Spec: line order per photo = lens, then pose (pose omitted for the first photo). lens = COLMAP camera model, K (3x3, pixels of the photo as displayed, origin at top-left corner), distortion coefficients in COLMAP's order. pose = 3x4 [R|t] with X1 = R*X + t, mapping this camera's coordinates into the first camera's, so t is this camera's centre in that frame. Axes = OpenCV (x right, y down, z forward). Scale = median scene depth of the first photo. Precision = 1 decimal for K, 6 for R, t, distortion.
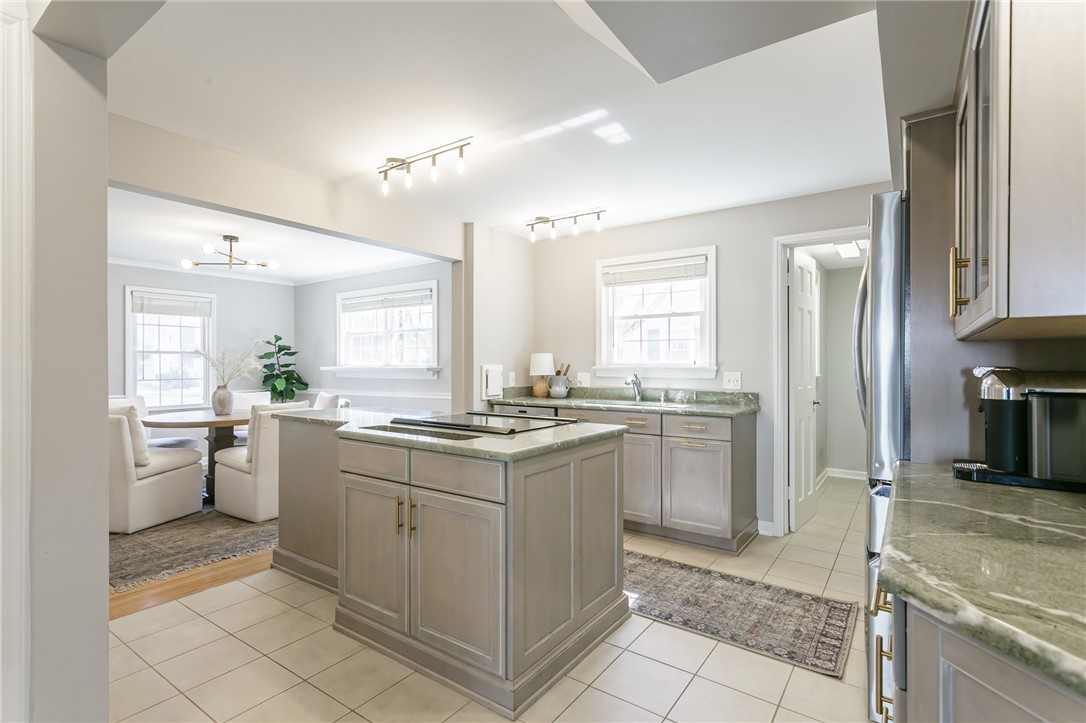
lens RADIAL K [[521.7, 0, 539.8], [0, 521.7, 362.6], [0, 0, 1]] dist [0.002271, 0.004689]
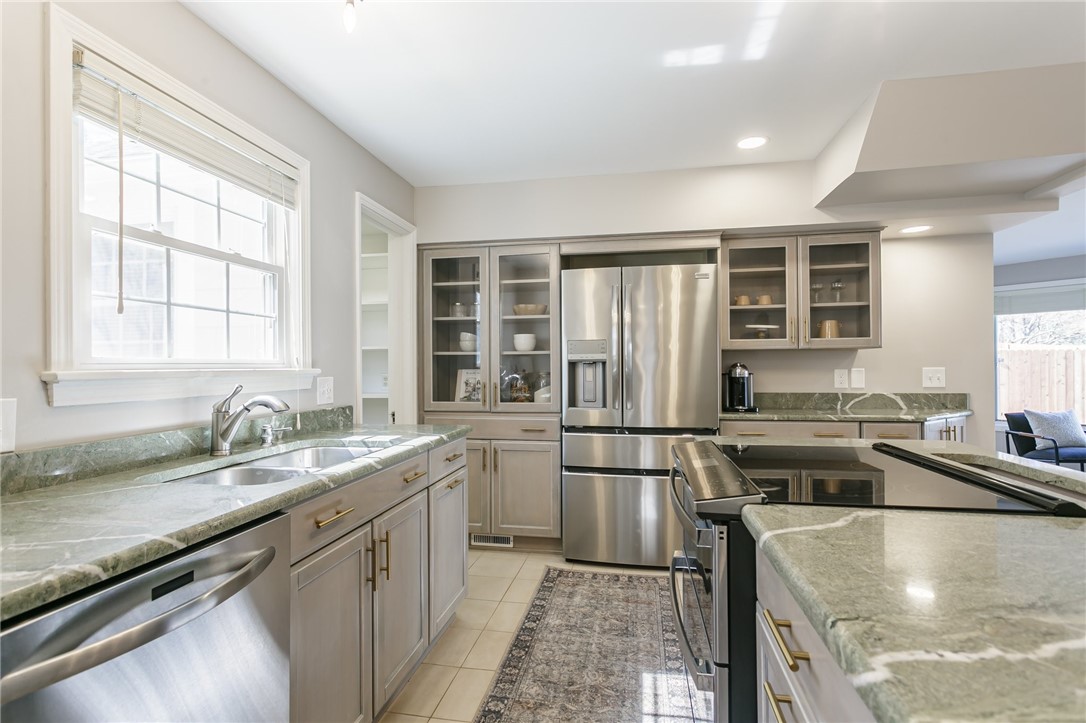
lens RADIAL K [[521.7, 0, 541.9], [0, 521.7, 365.4], [0, 0, 1]] dist [0.002271, 0.004689]
pose [[-0.430670, 0.000188, 0.902510, -0.408490], [-0.003382, 0.999993, -0.001823, 0.006009], [-0.902503, -0.003837, -0.430666, 1.361416]]
